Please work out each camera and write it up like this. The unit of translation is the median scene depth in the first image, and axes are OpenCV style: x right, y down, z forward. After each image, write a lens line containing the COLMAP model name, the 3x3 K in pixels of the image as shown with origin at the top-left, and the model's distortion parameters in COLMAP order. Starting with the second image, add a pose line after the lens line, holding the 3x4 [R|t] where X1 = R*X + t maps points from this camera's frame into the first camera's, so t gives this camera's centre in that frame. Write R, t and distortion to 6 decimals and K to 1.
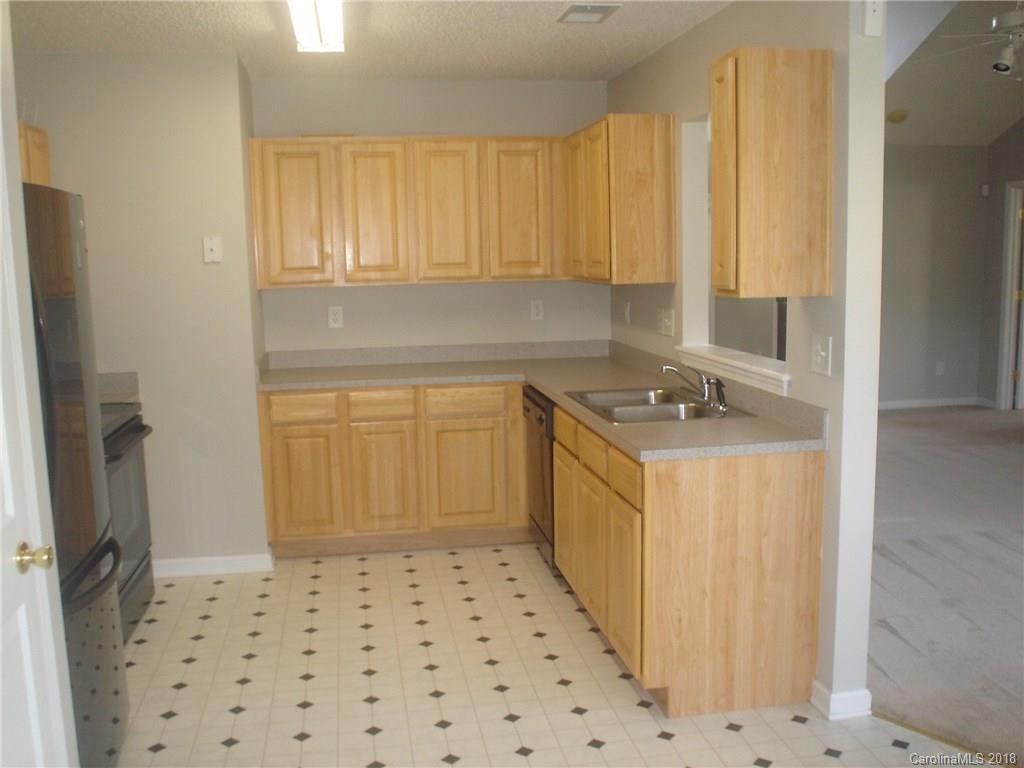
lens RADIAL K [[978.1, 0, 514.8], [0, 978.1, 383.0], [0, 0, 1]] dist [-0.078902, 0.000000]
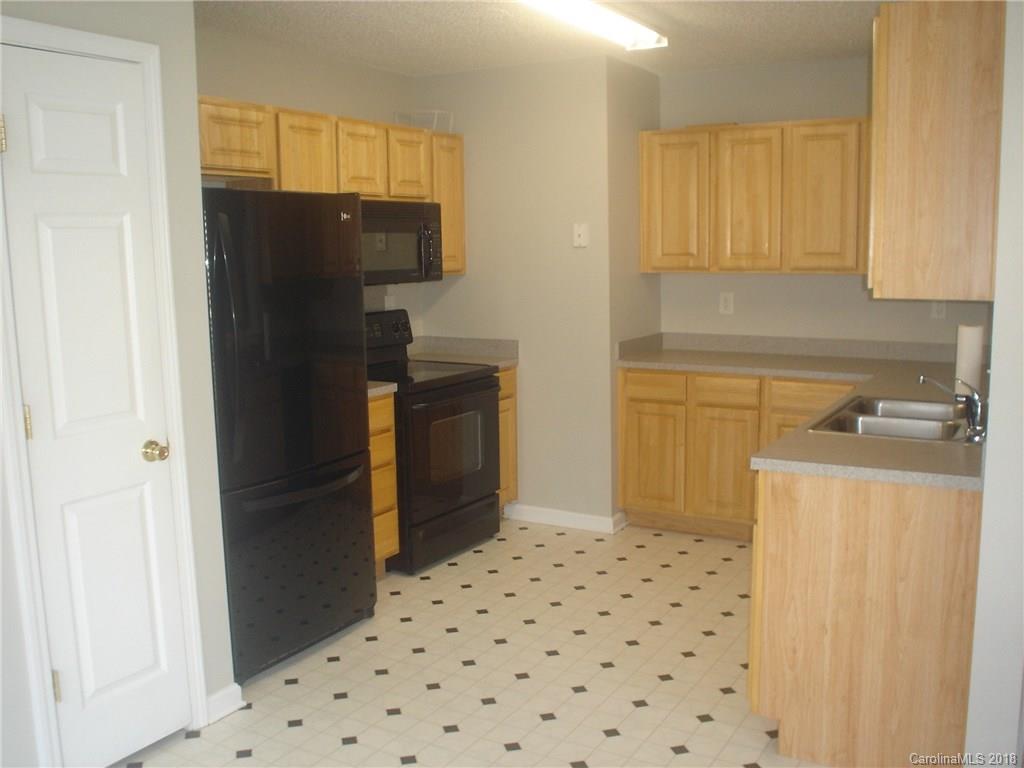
lens RADIAL K [[978.1, 0, 514.8], [0, 978.1, 384.8], [0, 0, 1]] dist [-0.078902, 0.000000]
pose [[0.770065, 0.101037, -0.629913, 0.368832], [-0.089819, 0.994715, 0.049748, -0.017176], [0.631611, 0.018269, 0.775071, 0.096234]]
